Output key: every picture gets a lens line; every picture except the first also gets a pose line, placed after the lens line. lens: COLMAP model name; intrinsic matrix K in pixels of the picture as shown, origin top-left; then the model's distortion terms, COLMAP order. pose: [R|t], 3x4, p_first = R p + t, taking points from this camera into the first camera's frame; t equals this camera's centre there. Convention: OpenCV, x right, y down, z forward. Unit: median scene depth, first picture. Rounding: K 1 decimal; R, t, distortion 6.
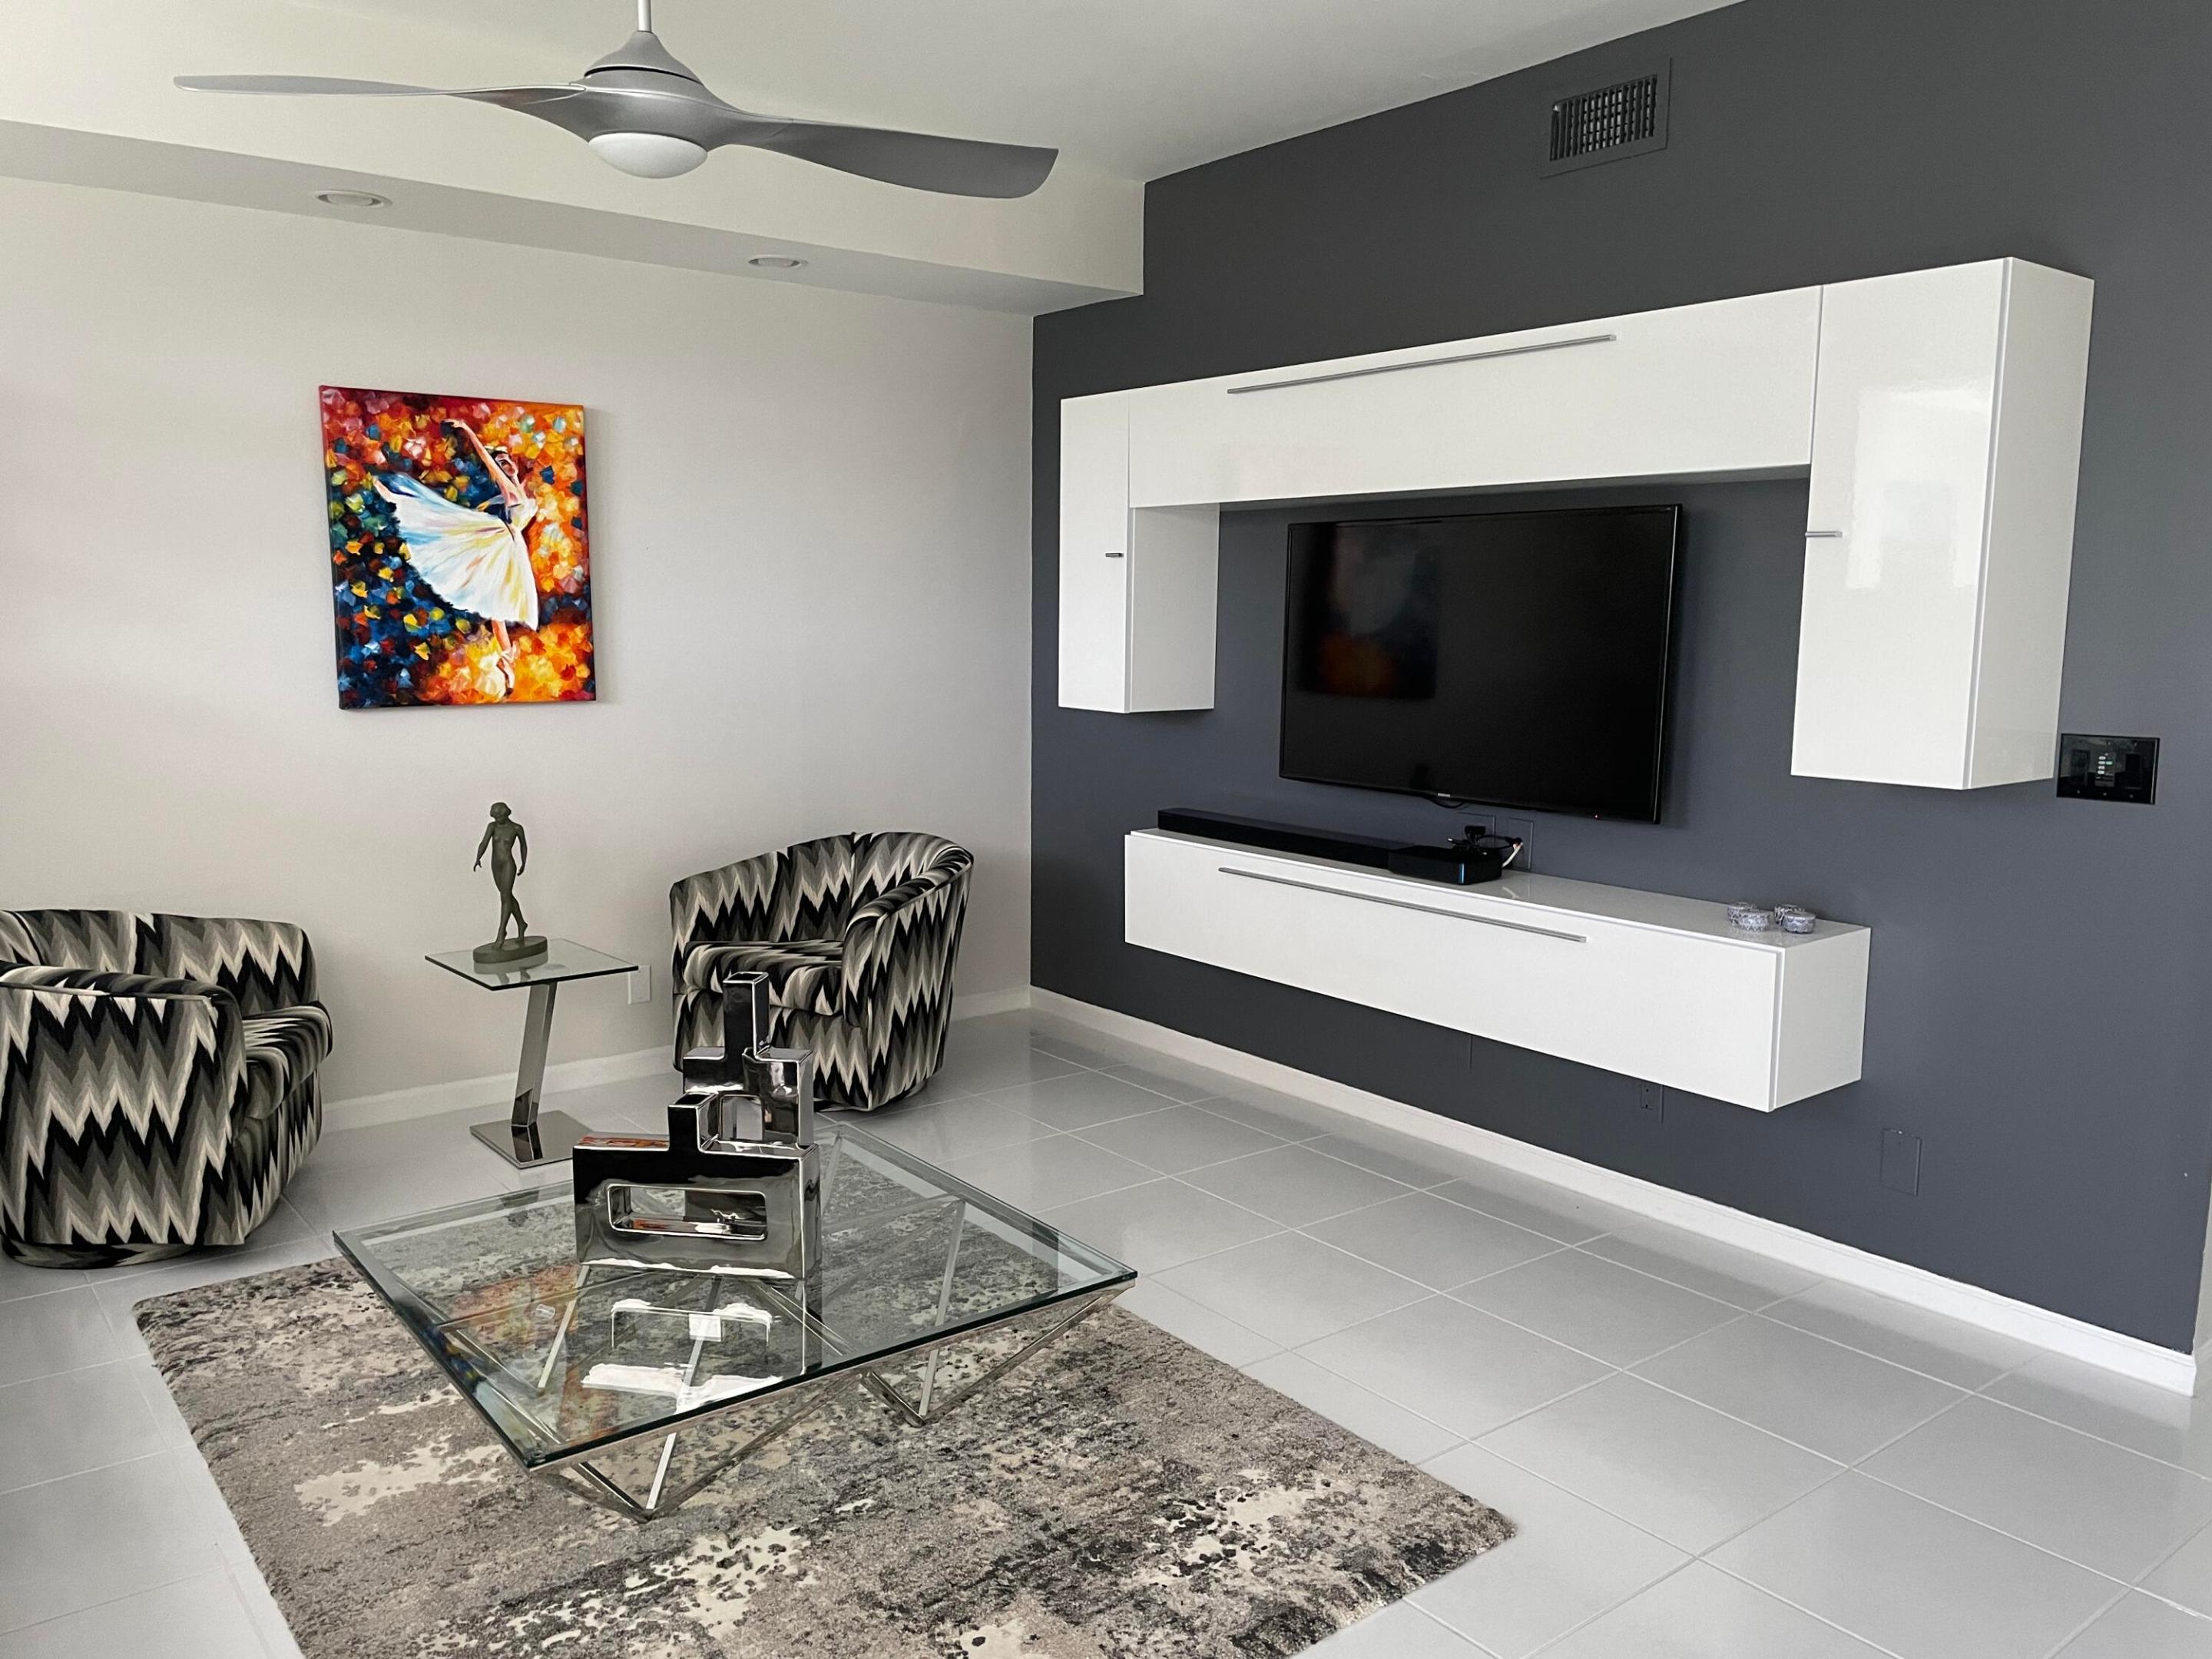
lens RADIAL K [[1670.7, 0, 1107.2], [0, 1670.7, 825.2], [0, 0, 1]] dist [0.043862, -0.006310]
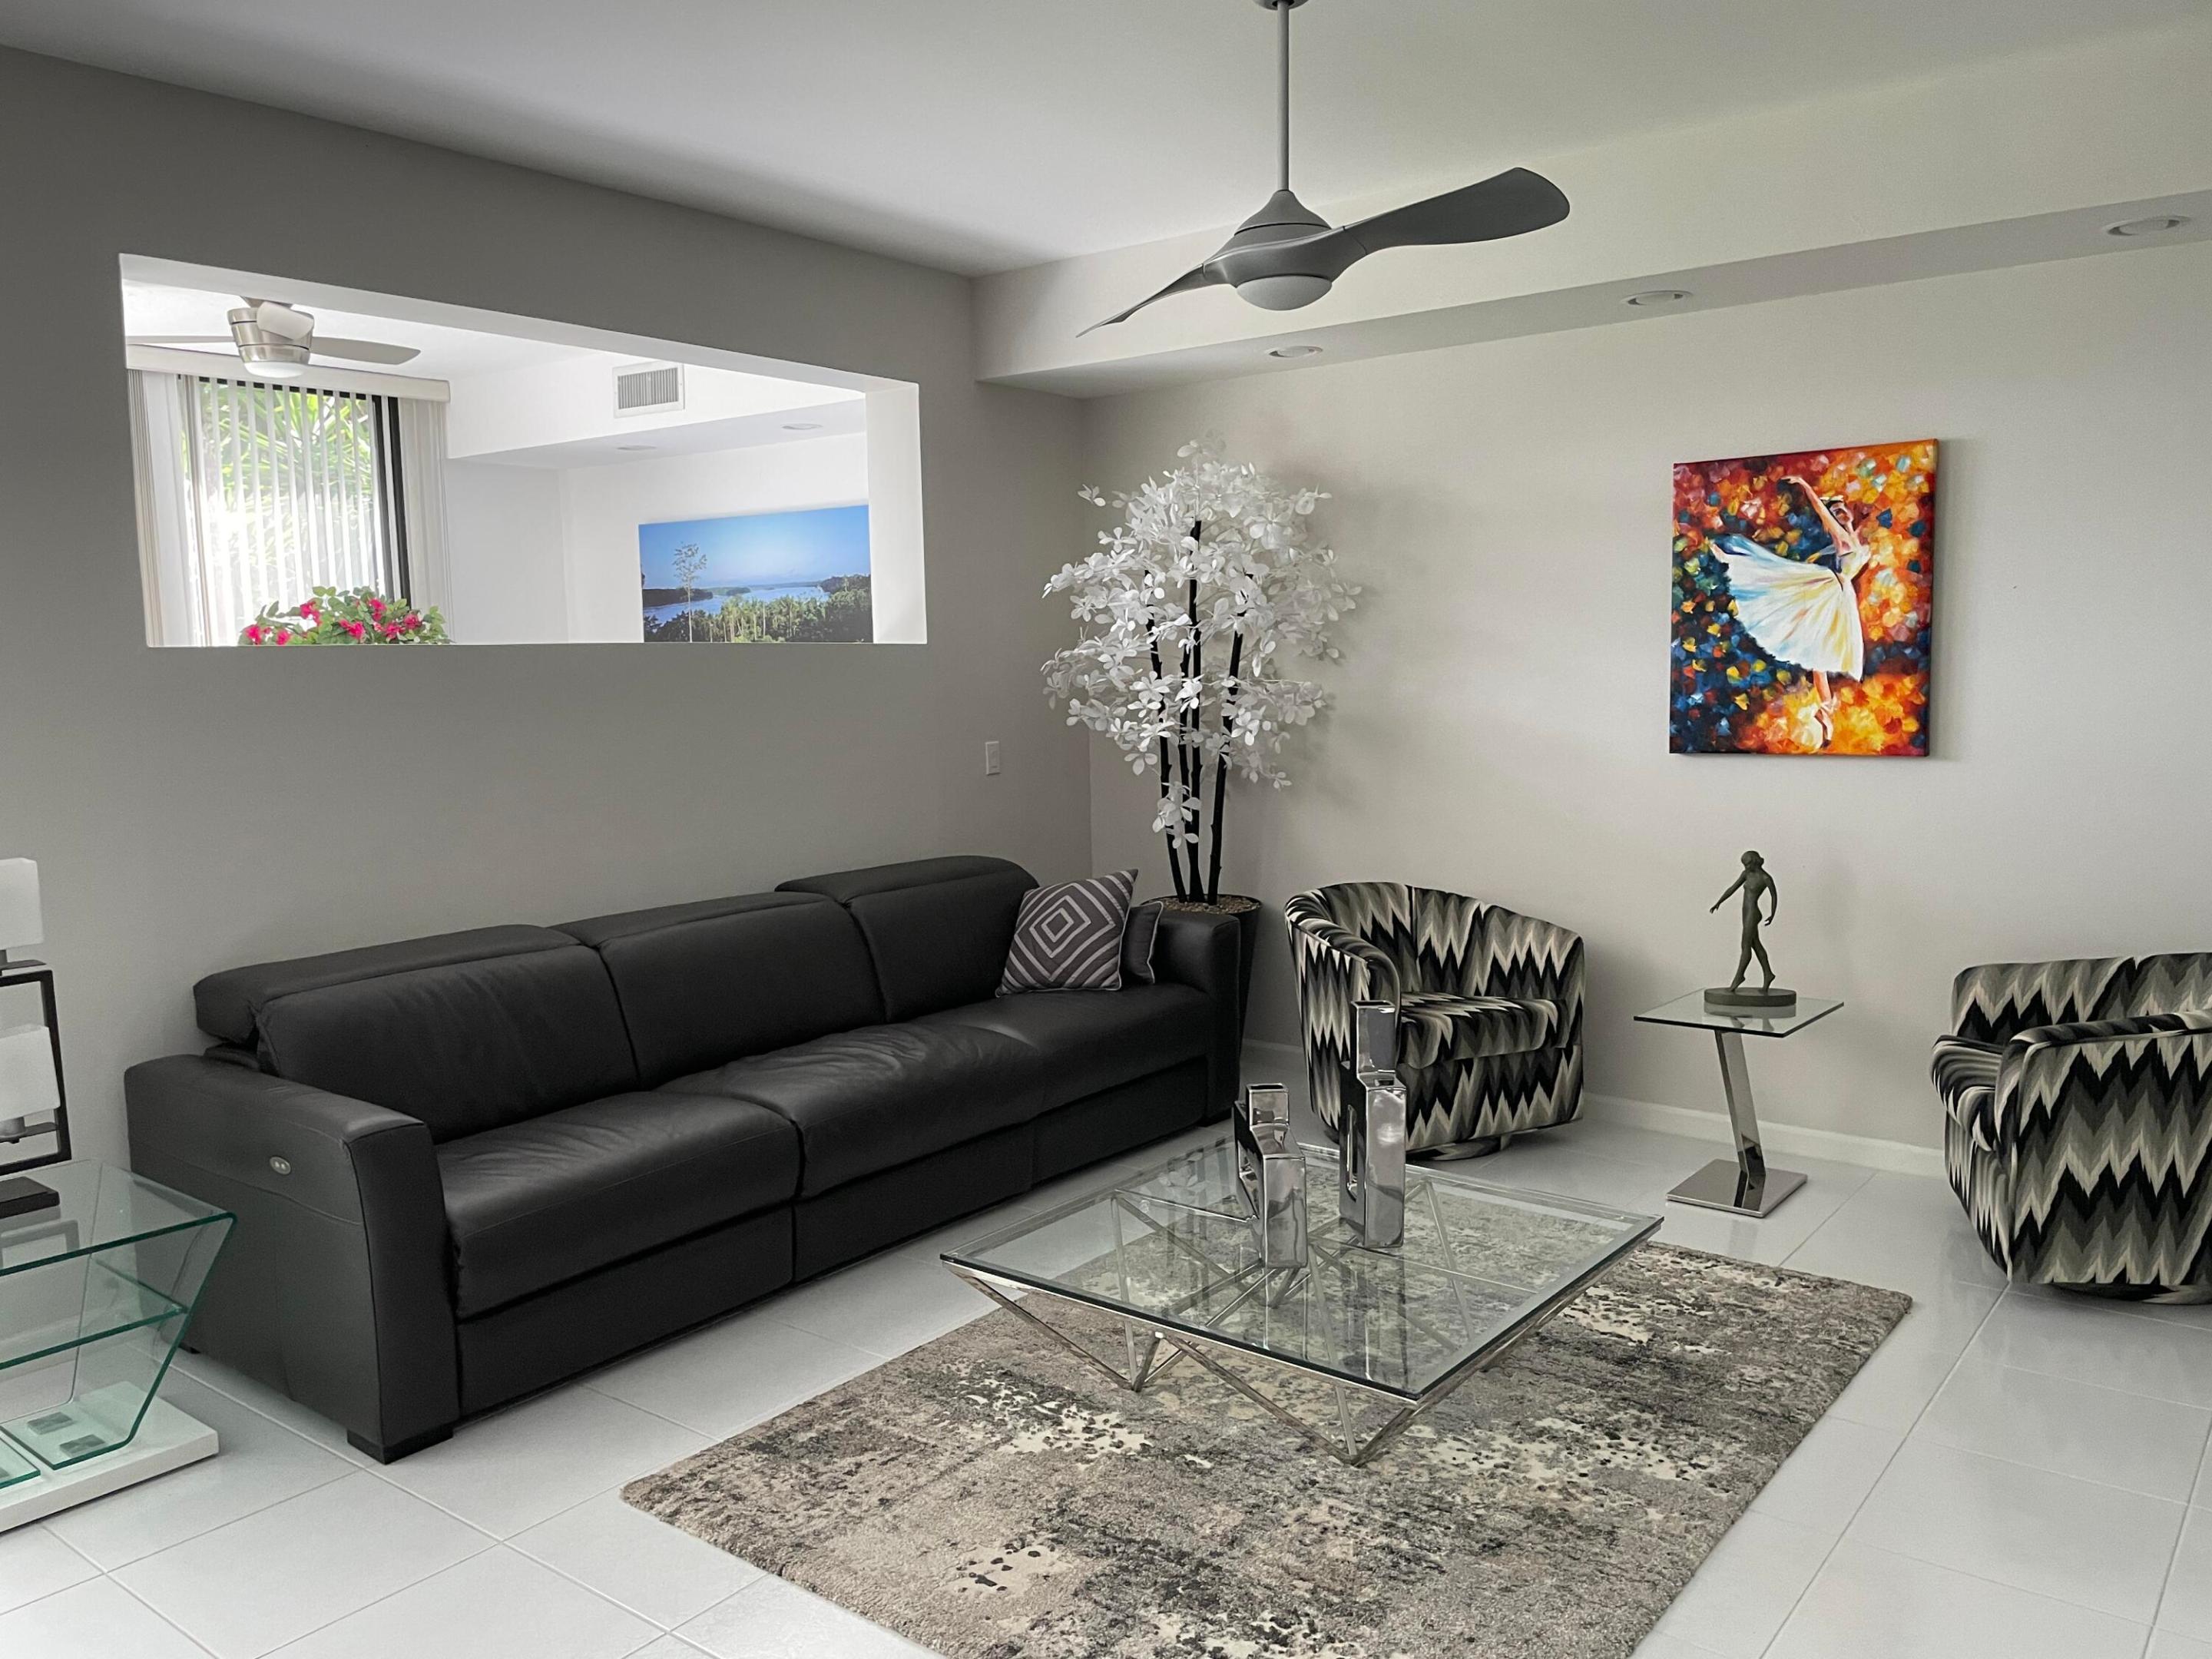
lens RADIAL K [[1670.7, 0, 1107.1], [0, 1670.7, 834.7], [0, 0, 1]] dist [0.043862, -0.006310]
pose [[0.237572, 0.092956, -0.966912, 0.520014], [-0.110296, 0.991554, 0.068225, -0.048769], [0.965088, 0.090438, 0.245818, 0.366547]]
